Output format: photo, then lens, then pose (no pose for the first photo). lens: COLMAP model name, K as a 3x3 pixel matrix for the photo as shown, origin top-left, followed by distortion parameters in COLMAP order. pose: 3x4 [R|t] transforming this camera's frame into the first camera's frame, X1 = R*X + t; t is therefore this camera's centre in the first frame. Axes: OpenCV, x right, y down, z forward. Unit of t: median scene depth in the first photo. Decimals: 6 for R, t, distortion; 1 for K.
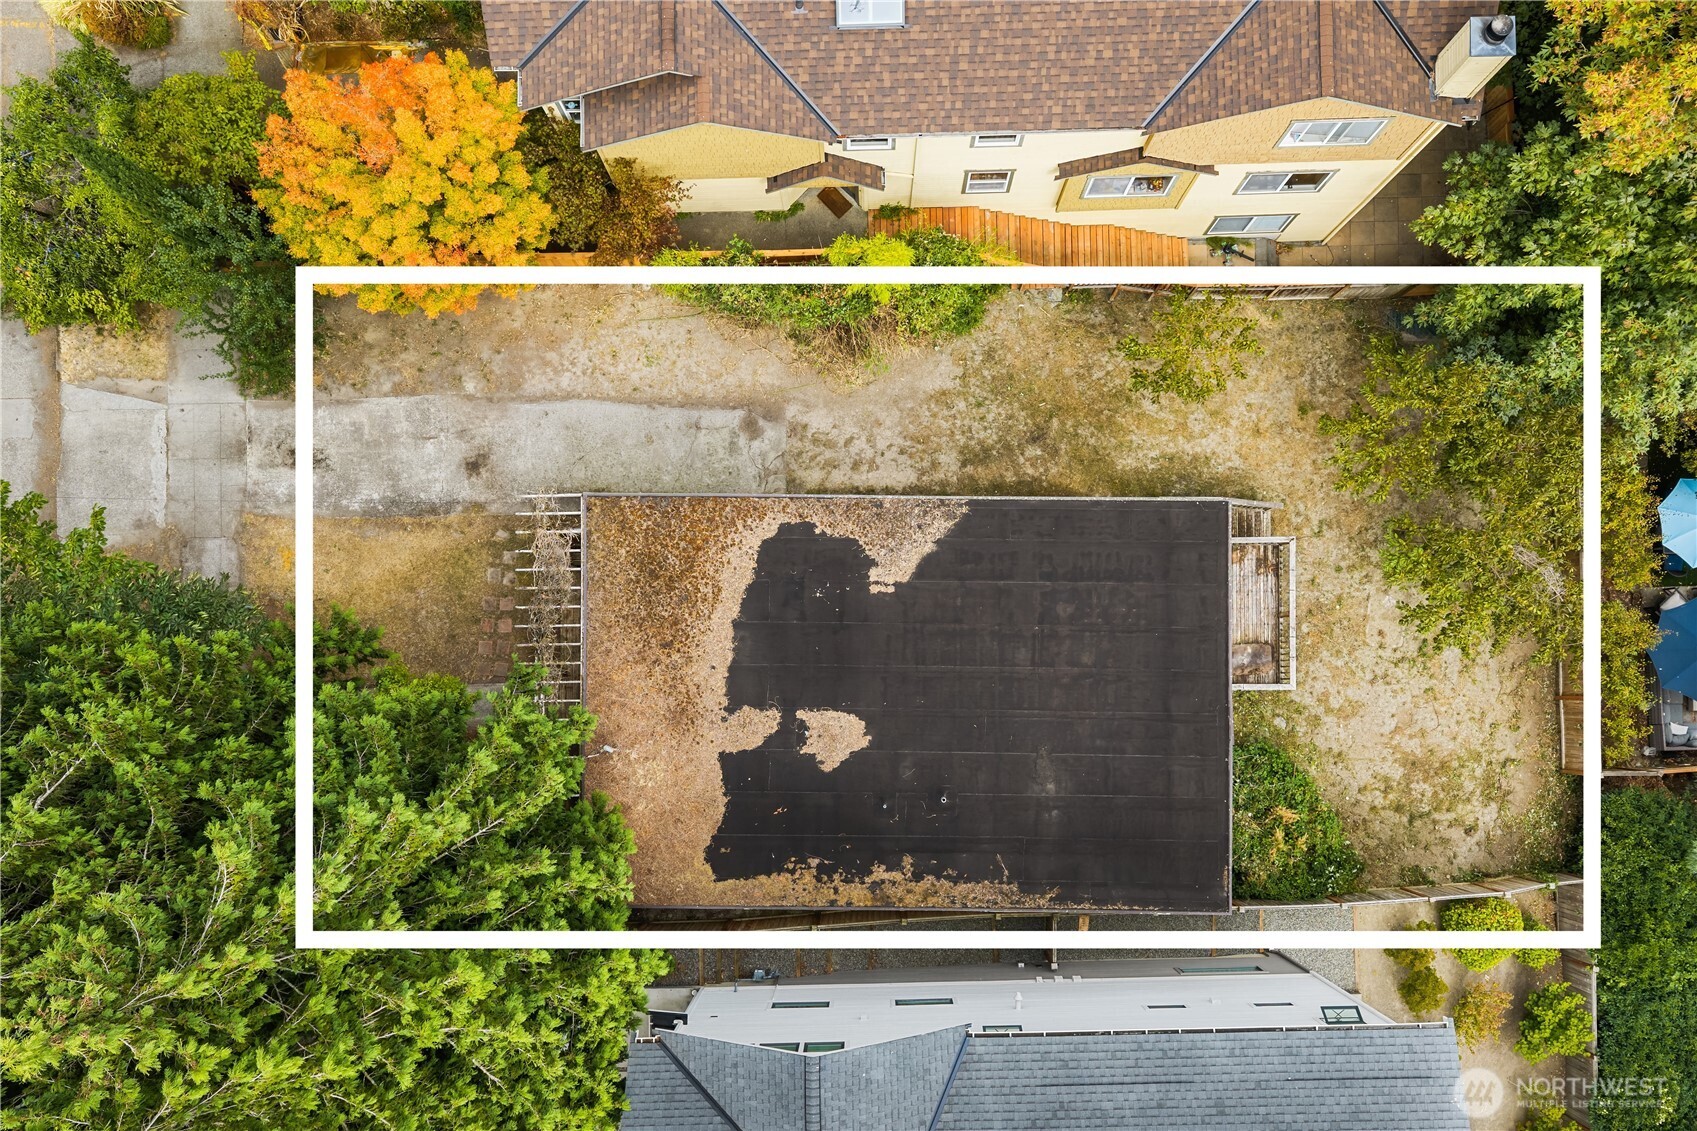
lens RADIAL K [[1345.0, 0, 1148.0], [0, 1345.0, 554.0], [0, 0, 1]] dist [0.001376, 0.000138]
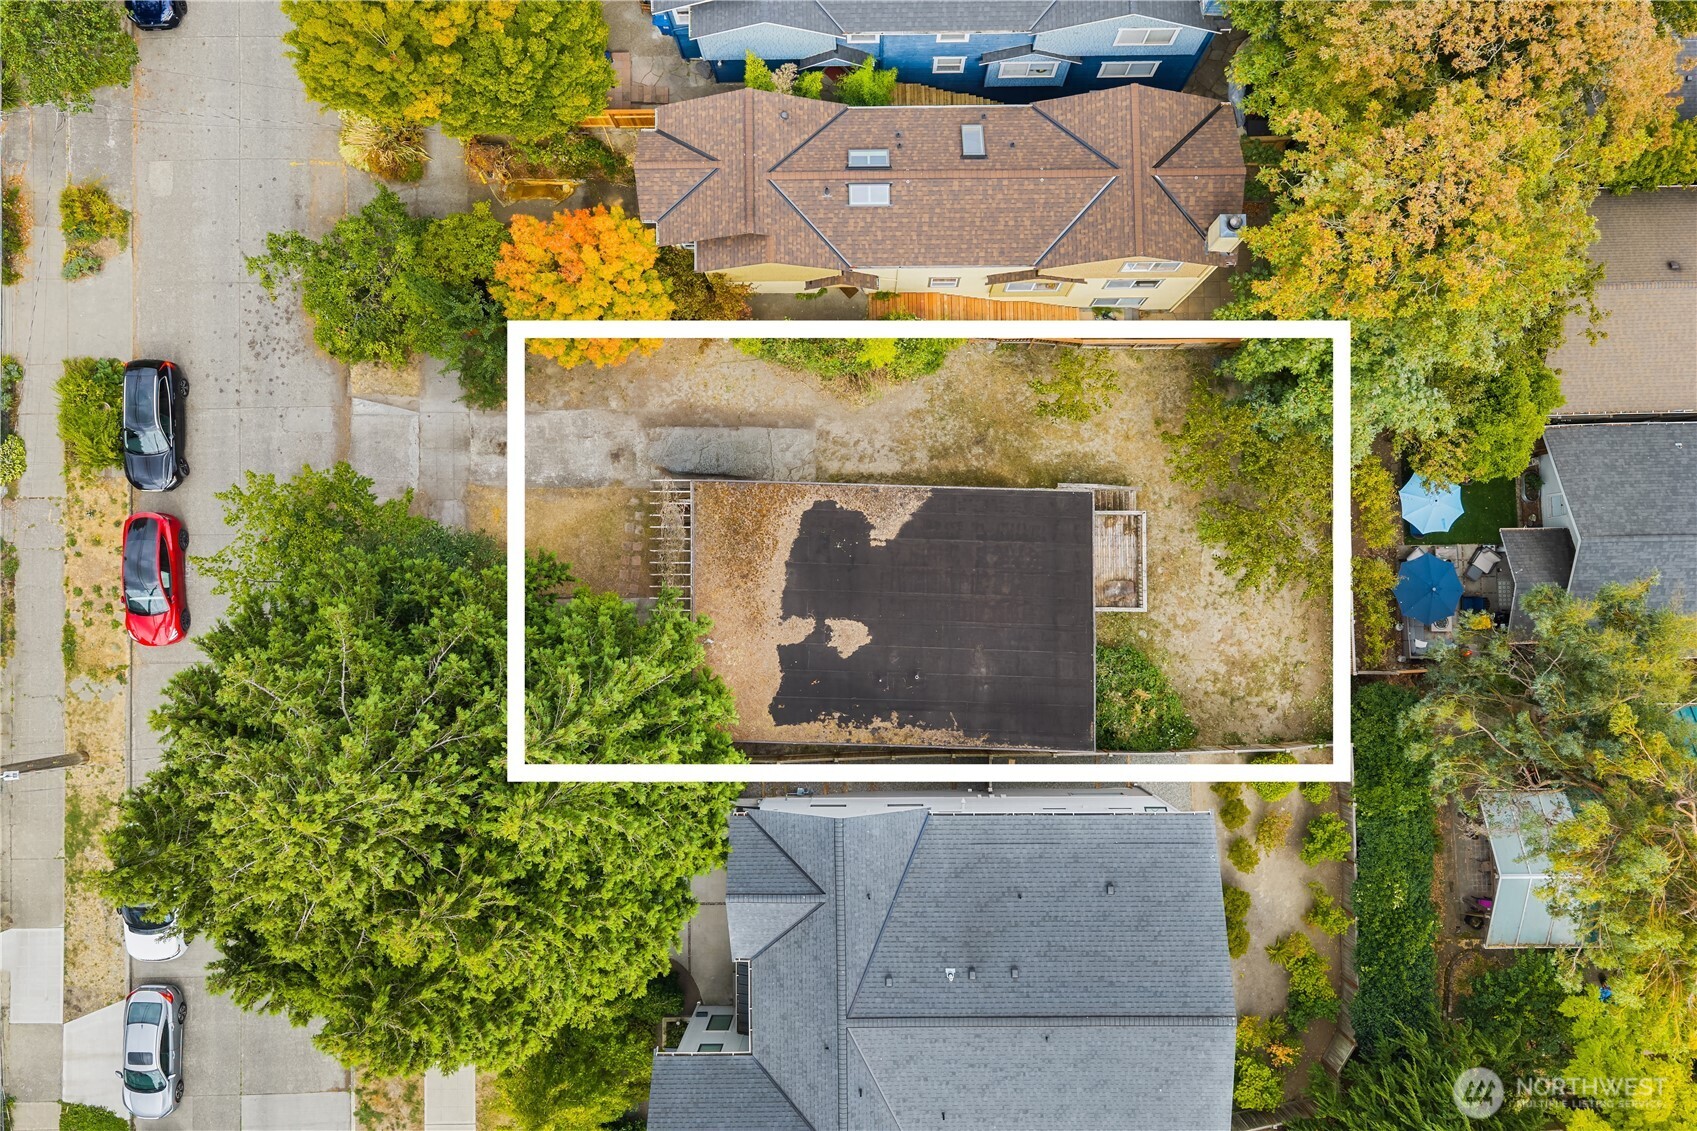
lens RADIAL K [[1380.0, 0, 848.5], [0, 1380.0, 565.5], [0, 0, 1]] dist [-0.003198, -0.001751]
pose [[0.975855, 0.010681, -0.218157, 0.116806], [0.004831, 0.997504, 0.070447, -0.059923], [0.218365, -0.069799, 0.973368, -0.561191]]
